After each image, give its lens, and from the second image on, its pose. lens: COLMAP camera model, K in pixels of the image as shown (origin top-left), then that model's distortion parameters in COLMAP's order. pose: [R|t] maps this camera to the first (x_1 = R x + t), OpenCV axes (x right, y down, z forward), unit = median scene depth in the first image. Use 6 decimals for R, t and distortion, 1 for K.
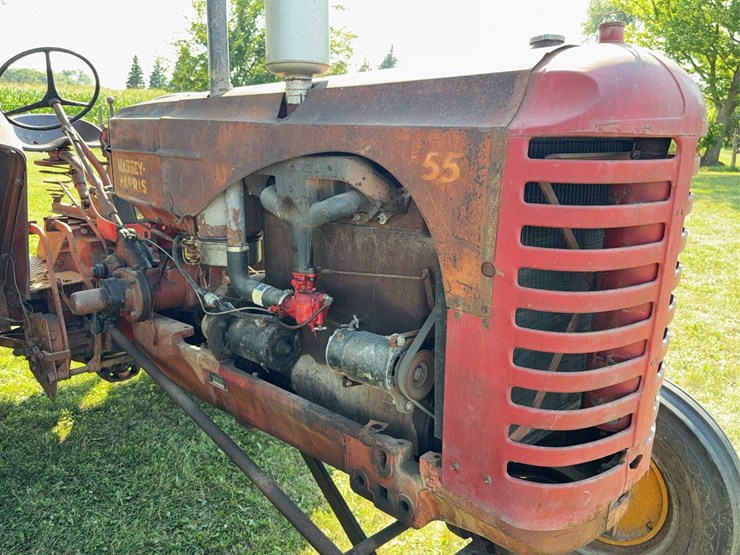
lens RADIAL K [[630.5, 0, 370.0], [0, 630.5, 277.5], [0, 0, 1]] dist [0.079495, -0.125528]
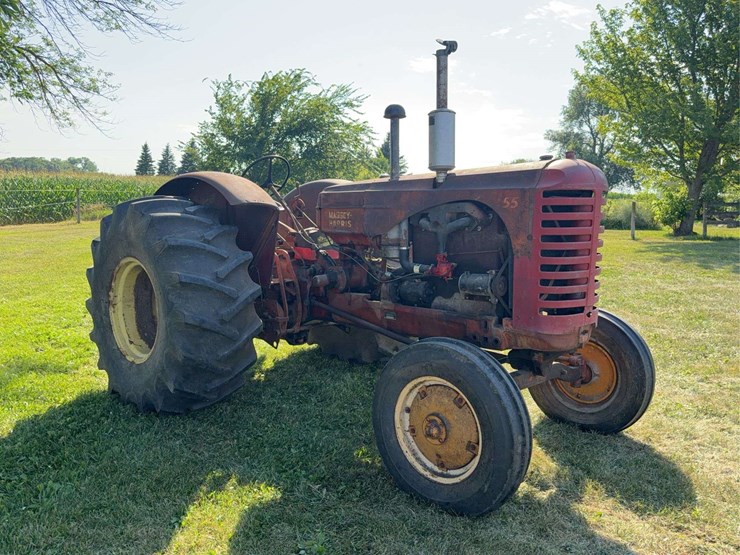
lens RADIAL K [[625.1, 0, 370.0], [0, 625.1, 277.5], [0, 0, 1]] dist [0.159494, -0.311810]
pose [[0.999876, -0.013900, 0.007449, -0.348193], [0.014716, 0.992186, -0.123893, 0.319091], [-0.005669, 0.123987, 0.992268, -1.118175]]
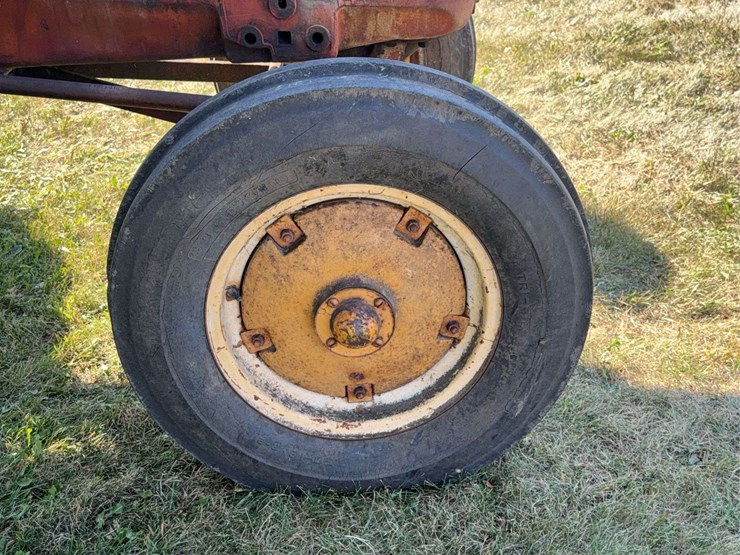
lens RADIAL K [[953.3, 0, 370.0], [0, 953.3, 277.5], [0, 0, 1]] dist [0.098663, -0.006166]
pose [[0.698580, -0.369973, 0.612459, -0.697643], [0.190880, 0.921289, 0.338809, 0.171721], [-0.689602, -0.119779, 0.714215, -0.085136]]
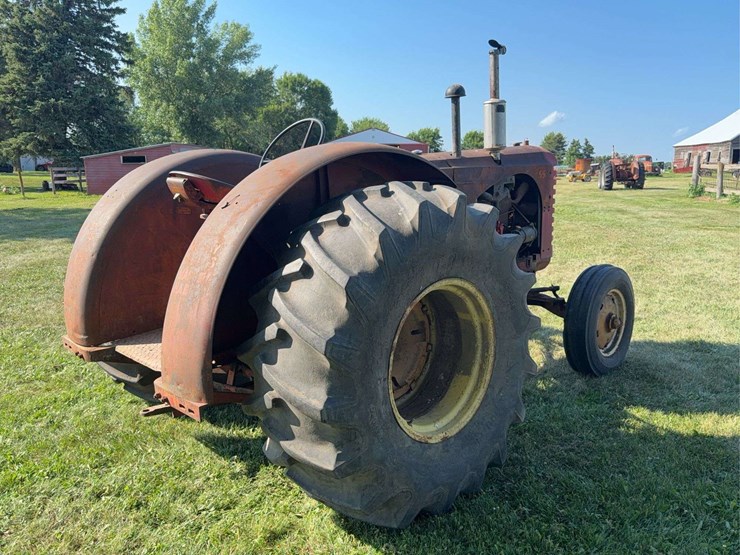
lens RADIAL K [[630.5, 0, 370.0], [0, 630.5, 277.5], [0, 0, 1]] dist [0.079495, -0.125528]
pose [[0.034143, -0.201016, 0.978993, -2.677918], [0.253516, 0.949267, 0.186071, -0.388138], [-0.966728, 0.241837, 0.083372, 1.249699]]
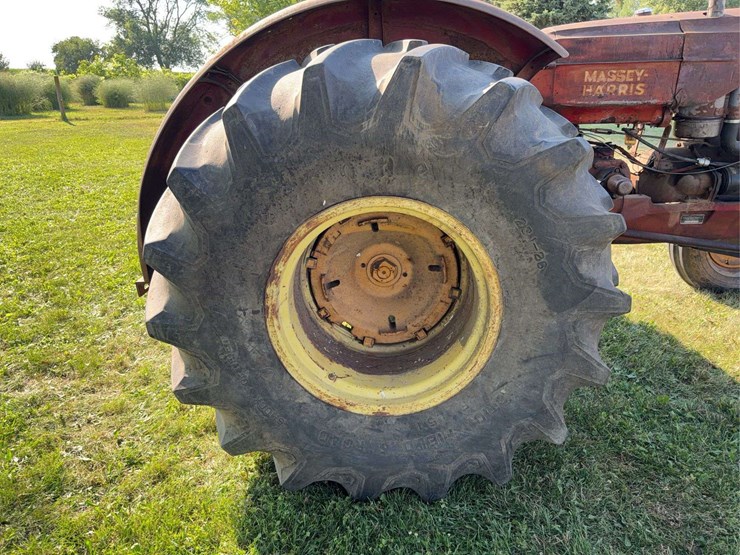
lens RADIAL K [[515.6, 0, 365.8], [0, 515.6, 284.9], [0, 0, 1]] dist [0.139231, -0.183145]
pose [[0.738603, -0.277407, 0.614419, -1.762710], [0.195401, 0.960381, 0.198712, -0.094878], [-0.645201, -0.026711, 0.763546, 0.600455]]
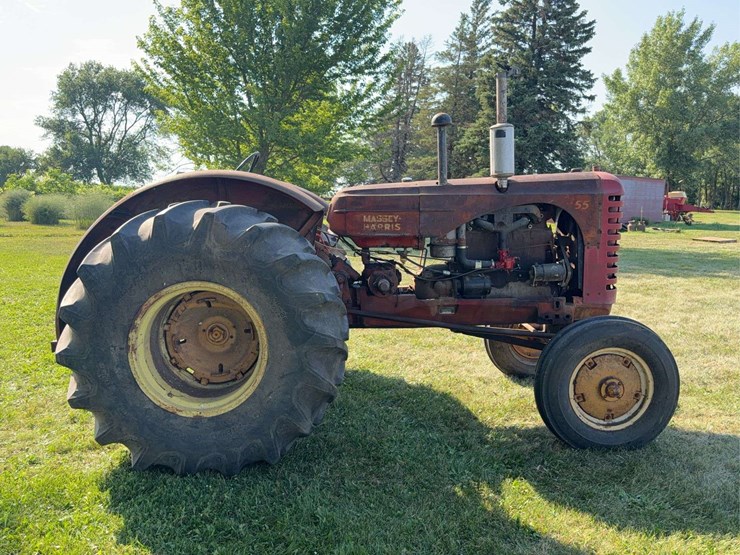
lens RADIAL K [[630.5, 0, 370.0], [0, 630.5, 277.5], [0, 0, 1]] dist [0.079495, -0.125528]
pose [[0.703934, -0.109197, 0.701821, -2.128879], [0.183380, 0.982551, -0.031056, 0.075035], [-0.686184, 0.150561, 0.711676, -0.421547]]
